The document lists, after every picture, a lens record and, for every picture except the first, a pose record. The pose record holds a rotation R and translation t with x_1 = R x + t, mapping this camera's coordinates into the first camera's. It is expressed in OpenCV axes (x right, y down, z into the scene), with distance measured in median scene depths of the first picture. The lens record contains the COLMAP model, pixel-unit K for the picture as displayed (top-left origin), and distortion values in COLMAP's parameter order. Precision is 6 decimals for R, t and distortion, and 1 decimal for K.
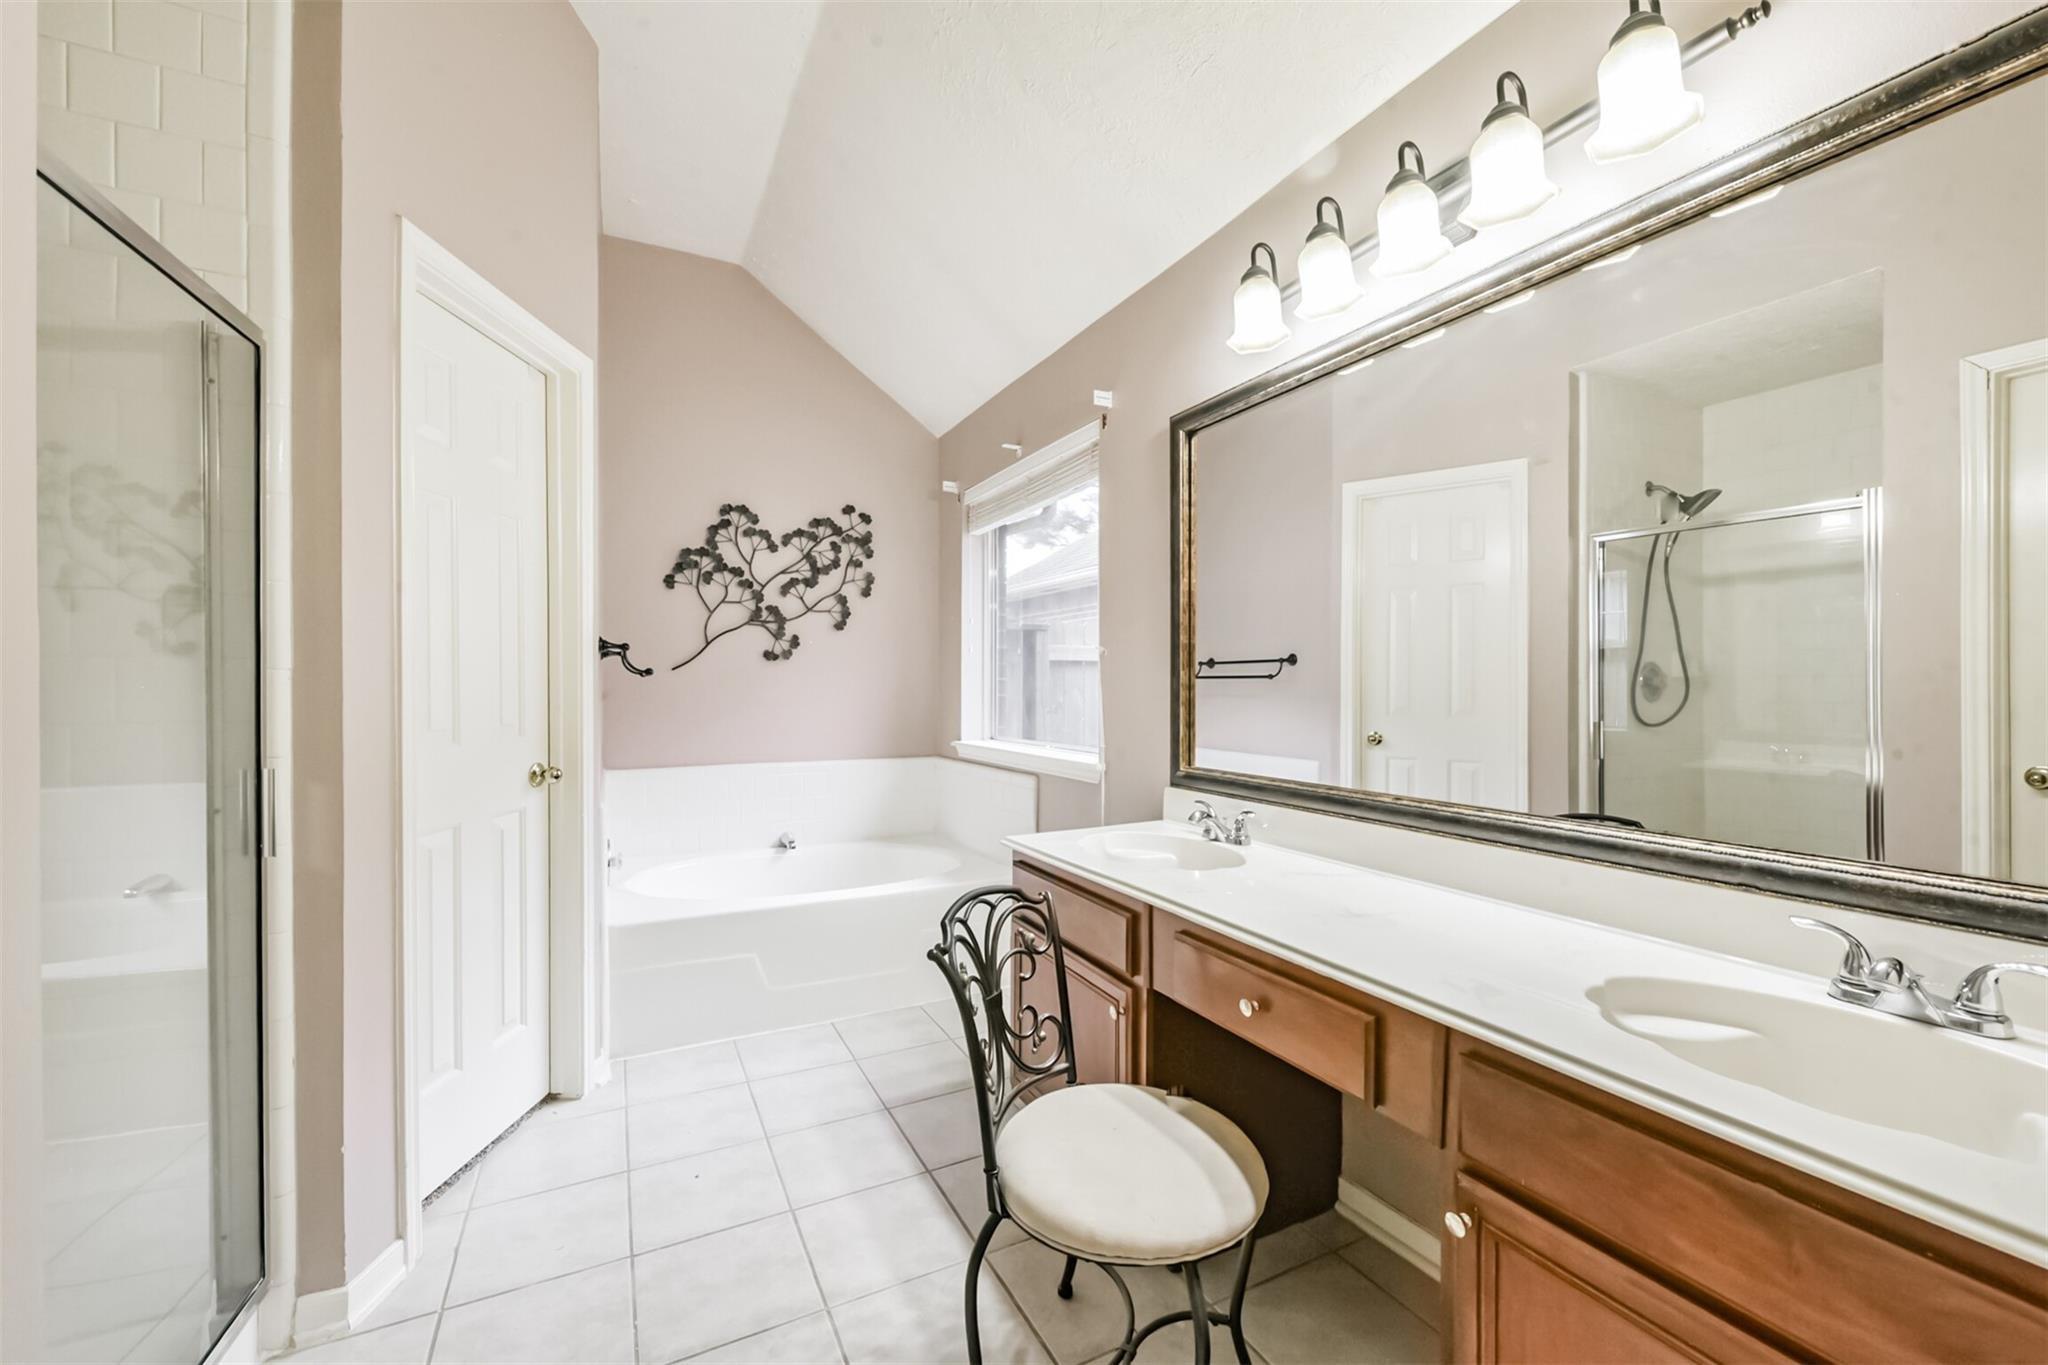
lens RADIAL K [[796.5, 0, 1022.2], [0, 796.5, 685.6], [0, 0, 1]] dist [0.001135, -0.002158]
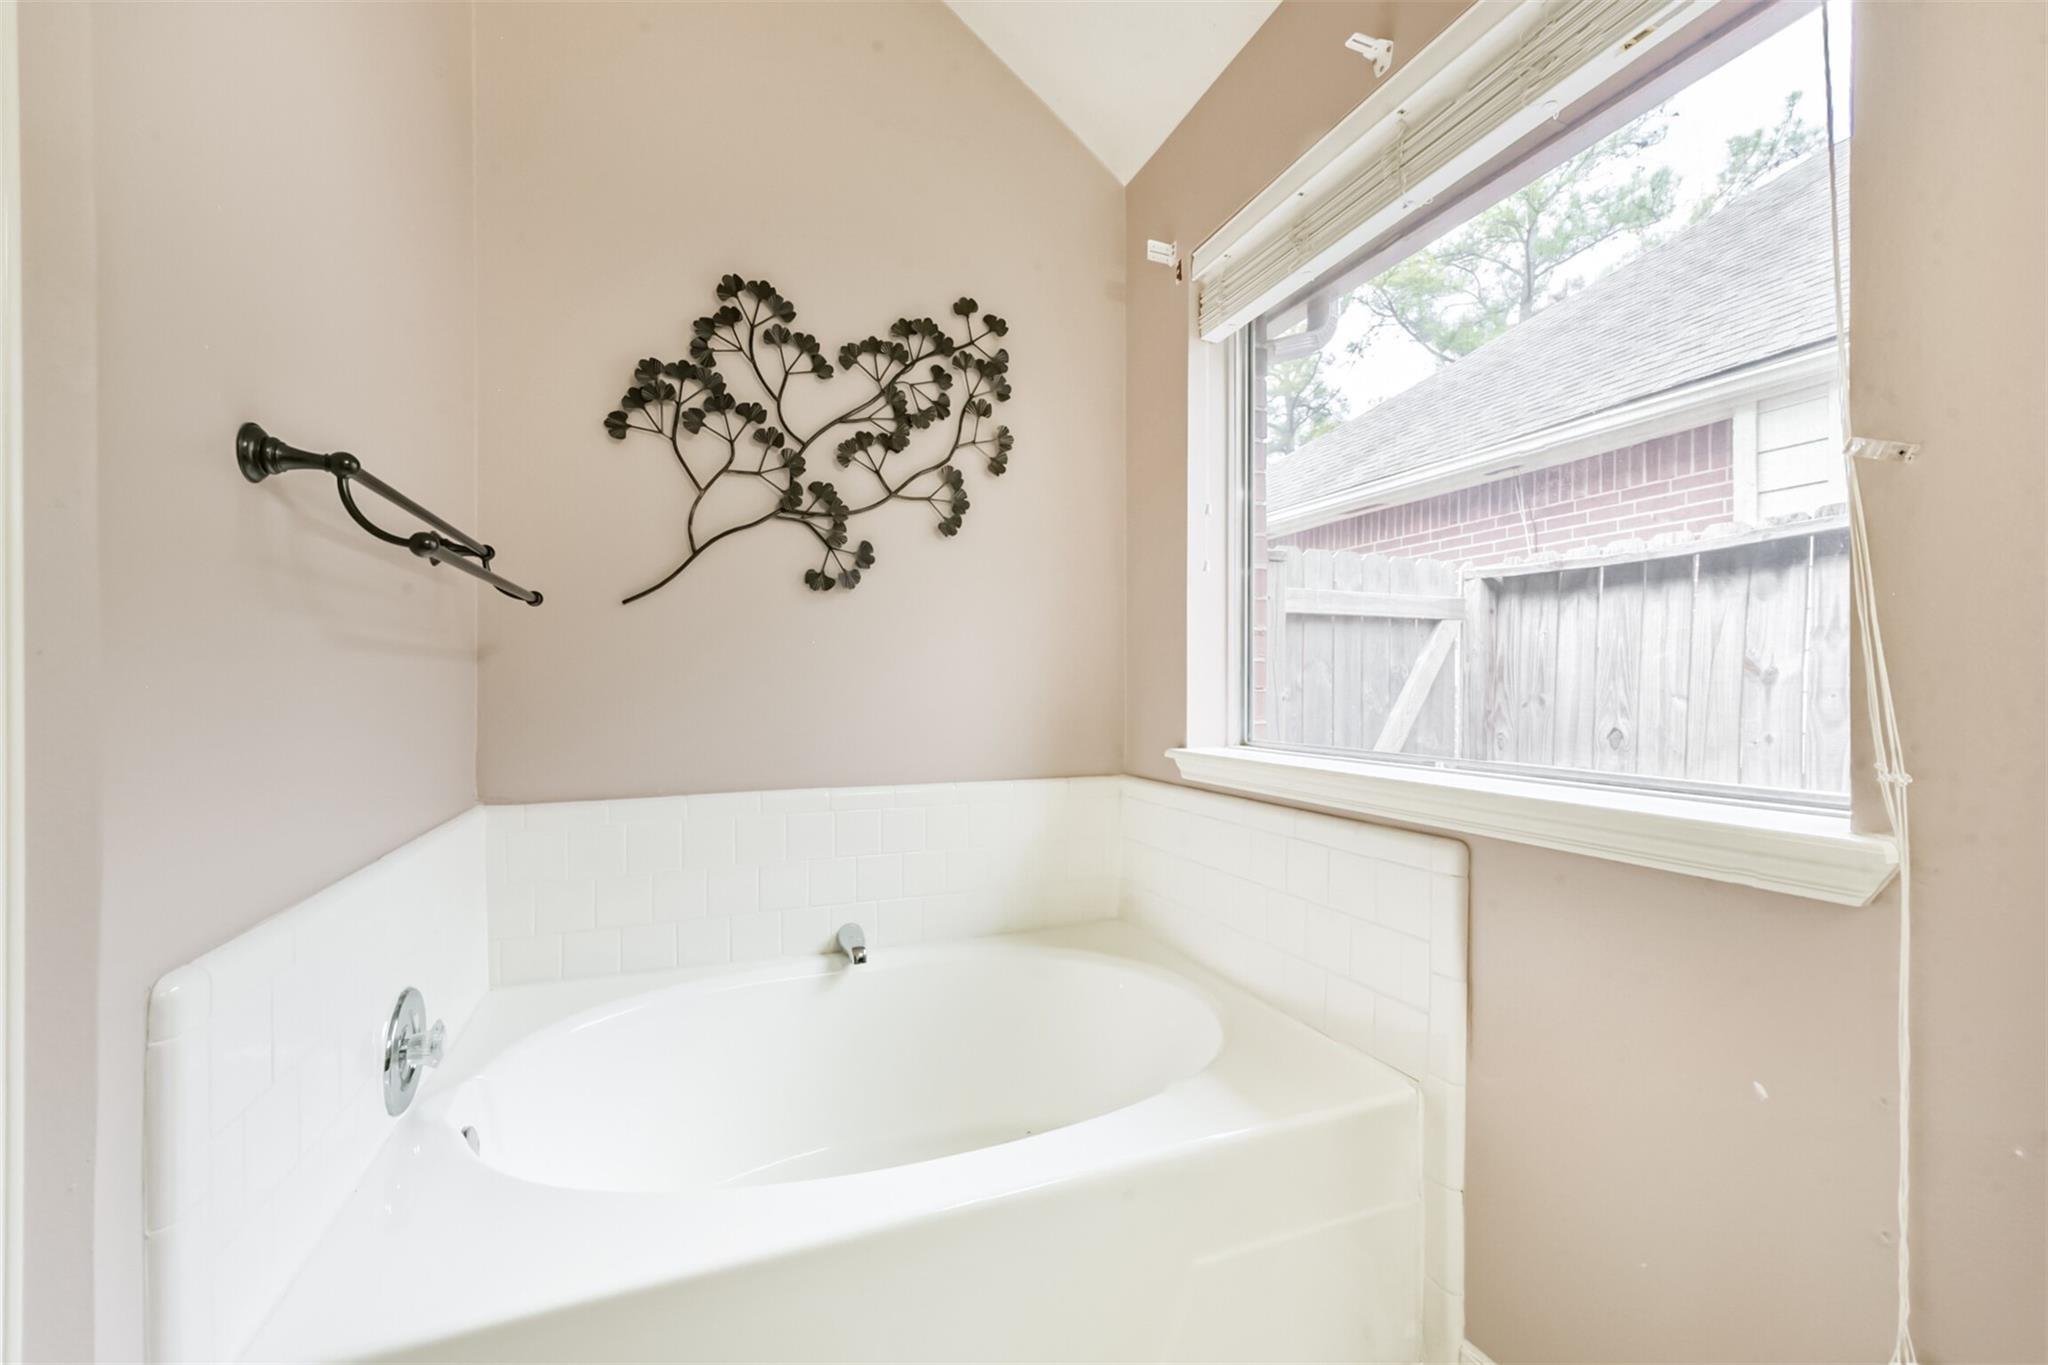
lens RADIAL K [[825.6, 0, 1024.0], [0, 825.6, 682.5], [0, 0, 1]] dist [0.000360, 0.000017]
pose [[0.994212, -0.002688, -0.107402, -0.125555], [0.002363, 0.999992, -0.003151, 0.029985], [0.107410, 0.002879, 0.994211, 0.479378]]
